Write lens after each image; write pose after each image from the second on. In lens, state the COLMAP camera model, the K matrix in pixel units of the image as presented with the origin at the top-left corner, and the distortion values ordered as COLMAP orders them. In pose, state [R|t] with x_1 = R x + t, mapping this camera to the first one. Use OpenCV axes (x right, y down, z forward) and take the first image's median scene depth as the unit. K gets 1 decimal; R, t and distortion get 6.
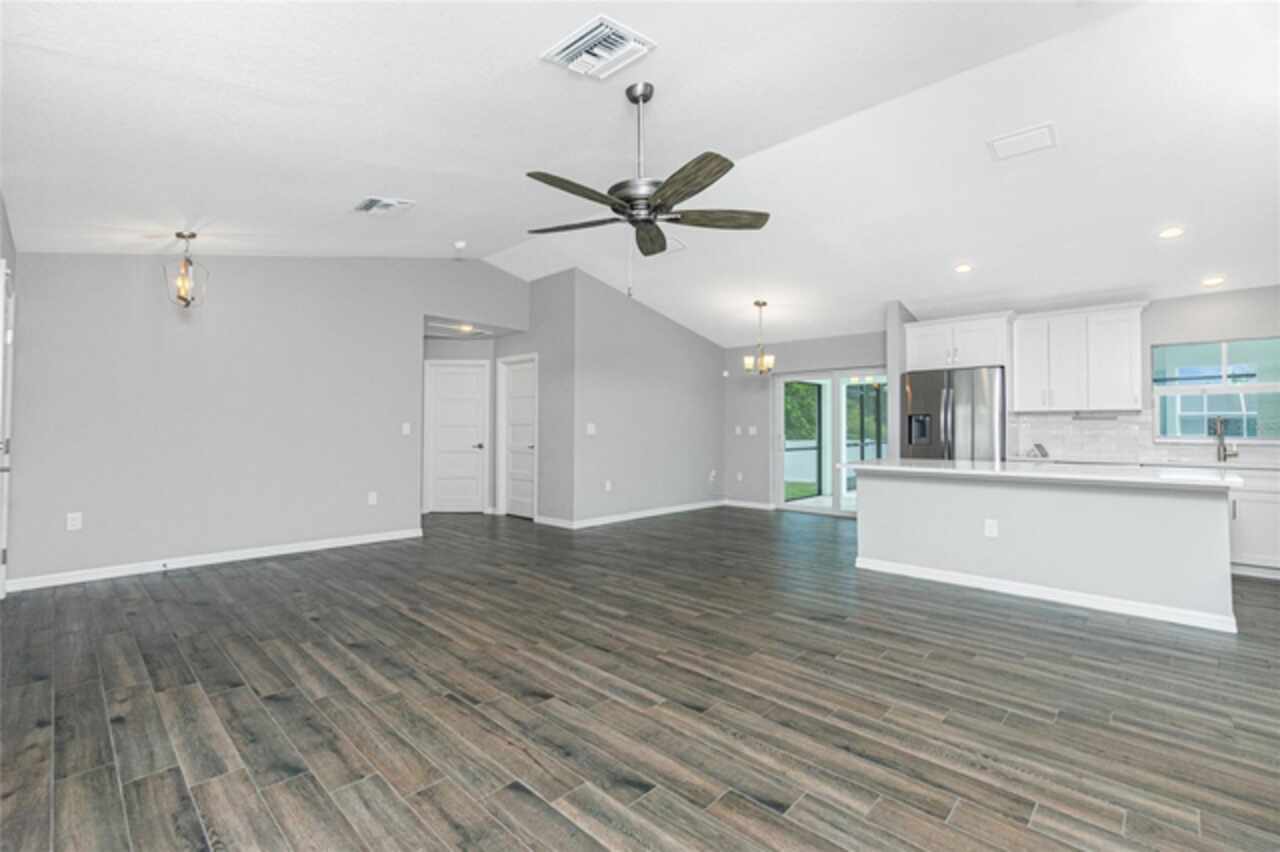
lens RADIAL K [[554.5, 0, 640.0], [0, 554.5, 426.0], [0, 0, 1]] dist [-0.003021, 0.000082]
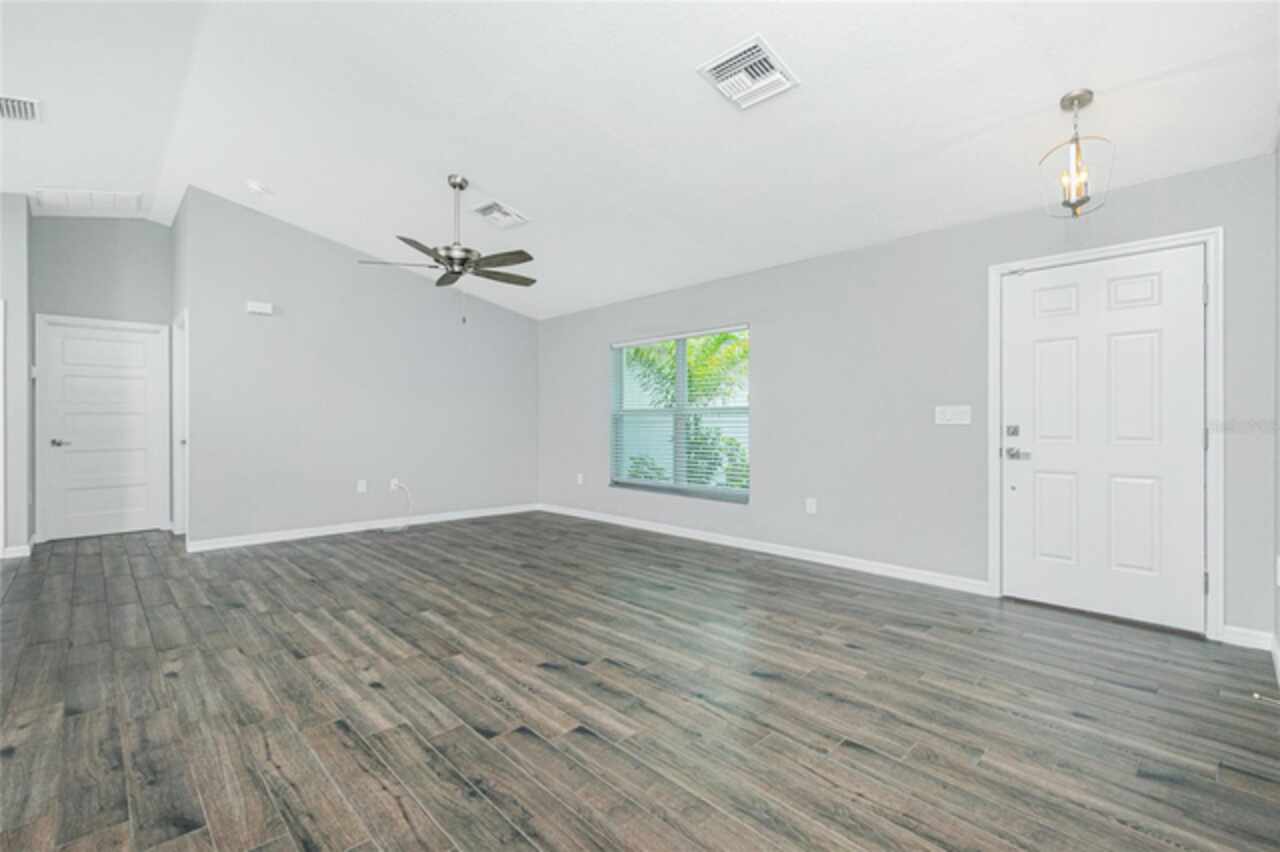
lens RADIAL K [[554.5, 0, 640.0], [0, 554.5, 426.0], [0, 0, 1]] dist [-0.003021, 0.000082]
pose [[-0.999420, -0.000748, 0.034058, -0.440603], [-0.000789, 0.999999, -0.001210, 0.029061], [-0.034057, -0.001236, -0.999419, 2.012583]]
